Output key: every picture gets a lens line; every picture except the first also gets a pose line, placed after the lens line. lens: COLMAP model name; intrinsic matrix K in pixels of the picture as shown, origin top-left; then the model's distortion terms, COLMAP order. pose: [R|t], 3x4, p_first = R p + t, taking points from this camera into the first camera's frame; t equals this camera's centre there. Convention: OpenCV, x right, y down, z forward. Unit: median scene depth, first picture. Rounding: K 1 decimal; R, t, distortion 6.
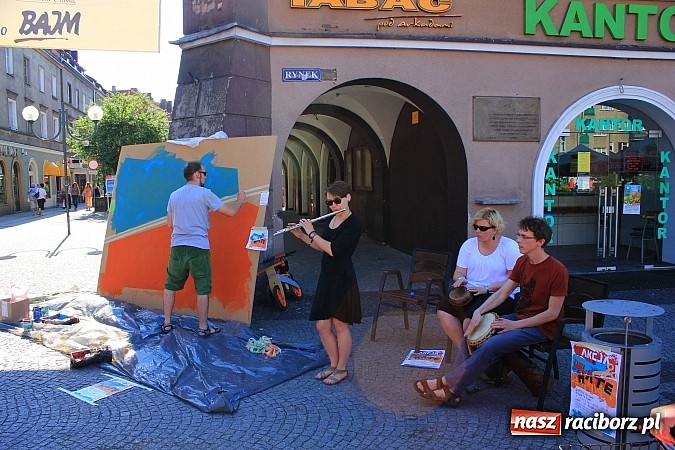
lens RADIAL K [[557.6, 0, 337.5], [0, 557.6, 225.0], [0, 0, 1]] dist [-0.171054, 0.153004]
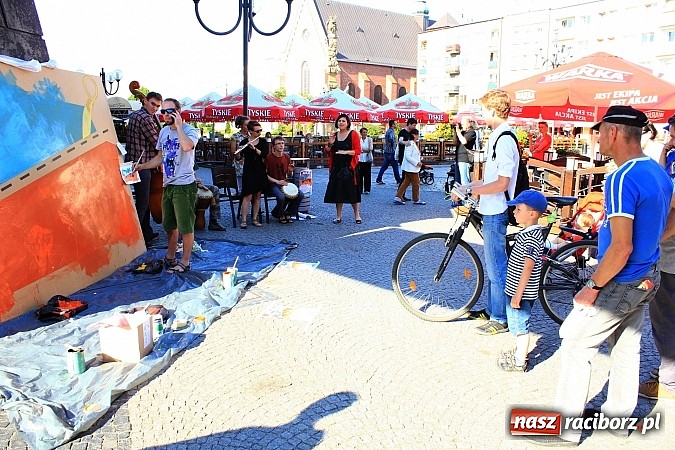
lens RADIAL K [[557.6, 0, 337.5], [0, 557.6, 225.0], [0, 0, 1]] dist [-0.171054, 0.153004]
pose [[-0.437493, -0.151795, 0.886317, -1.101697], [0.079728, 0.975219, 0.206375, -0.054947], [-0.895680, 0.160952, -0.414550, 0.942786]]
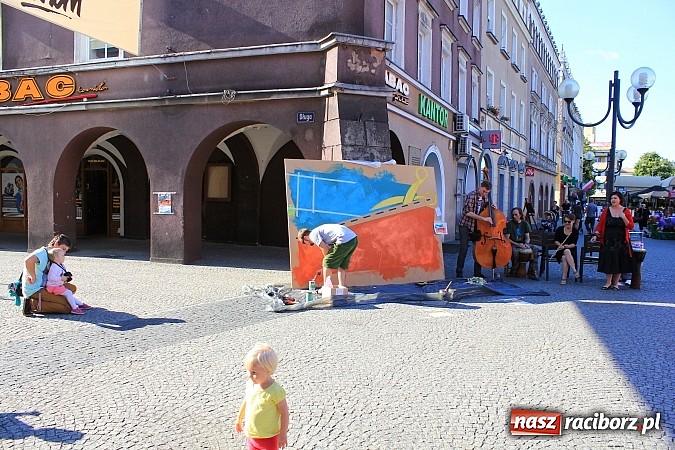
lens RADIAL K [[557.6, 0, 337.5], [0, 557.6, 225.0], [0, 0, 1]] dist [-0.171054, 0.153004]
pose [[0.537921, -0.025257, 0.842617, -1.507743], [0.050314, 0.998731, -0.002183, 0.004750], [-0.841493, 0.043570, 0.538509, 0.301939]]
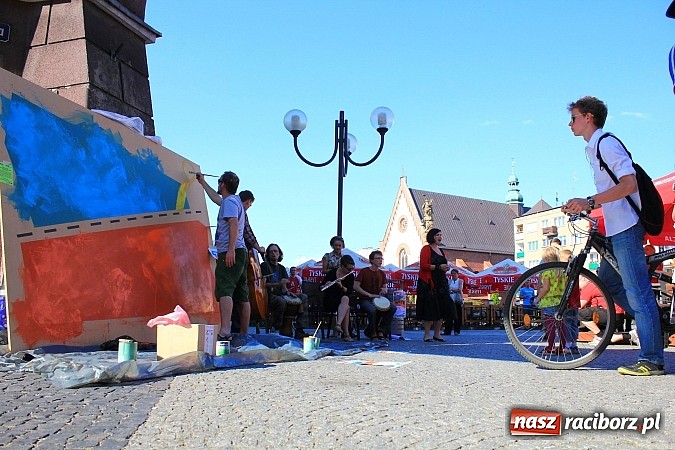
lens RADIAL K [[557.6, 0, 337.5], [0, 557.6, 225.0], [0, 0, 1]] dist [-0.171054, 0.153004]
pose [[-0.274688, 0.165392, 0.947202, -1.064271], [0.079023, 0.985646, -0.149188, 0.123777], [-0.958281, 0.033871, -0.283815, 0.931123]]
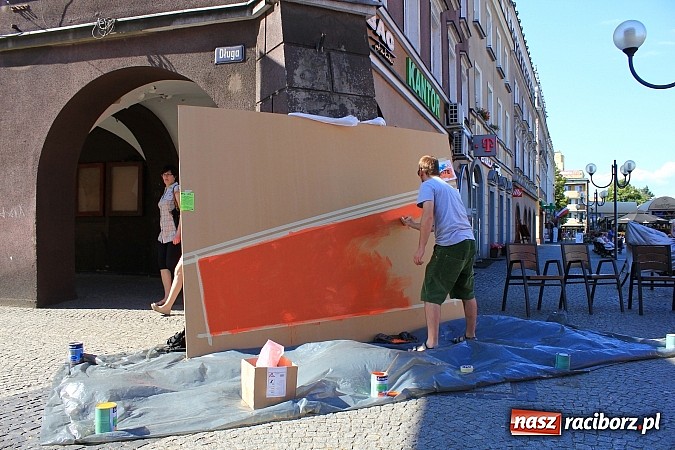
lens RADIAL K [[557.6, 0, 337.5], [0, 557.6, 225.0], [0, 0, 1]] dist [-0.171054, 0.153004]
pose [[0.488013, 0.021718, 0.872566, -0.948004], [0.068333, 0.995671, -0.062999, 0.044945], [-0.870158, 0.090370, 0.484416, 0.624341]]
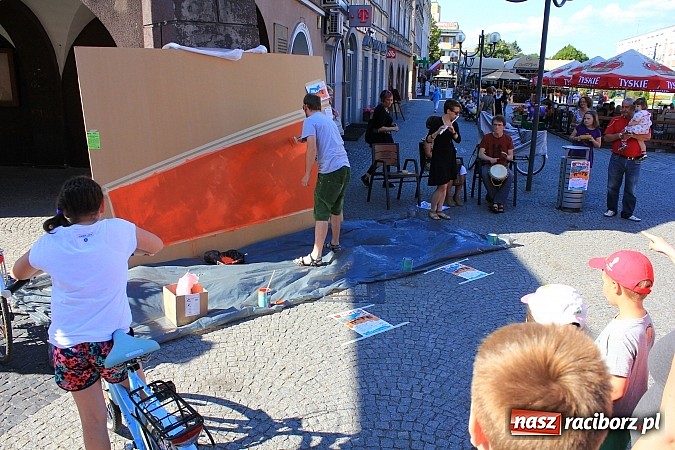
lens RADIAL K [[557.6, 0, 337.5], [0, 557.6, 225.0], [0, 0, 1]] dist [-0.171054, 0.153004]
pose [[0.285019, -0.234225, 0.929464, -1.069168], [0.063326, 0.972167, 0.225567, -0.069779], [-0.956428, -0.005431, 0.291919, 0.571945]]
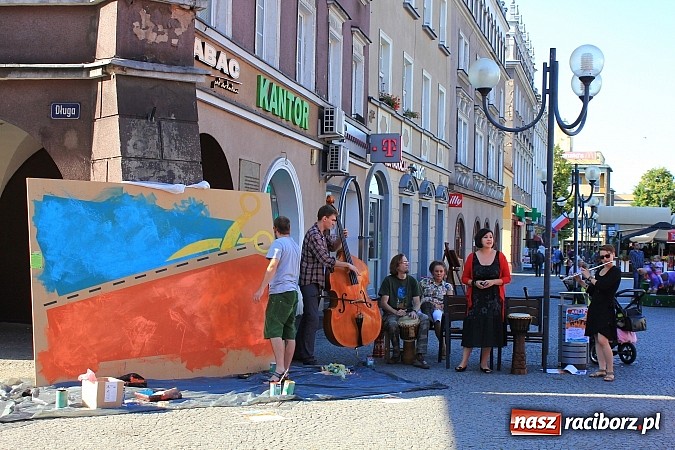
lens RADIAL K [[959.2, 0, 337.5], [0, 959.2, 225.0], [0, 0, 1]] dist [-0.042419, 0.015378]
pose [[0.362558, 0.034128, 0.931336, -1.609950], [0.058246, 0.996546, -0.059192, 0.018852], [-0.930139, 0.075708, 0.359318, 0.178064]]
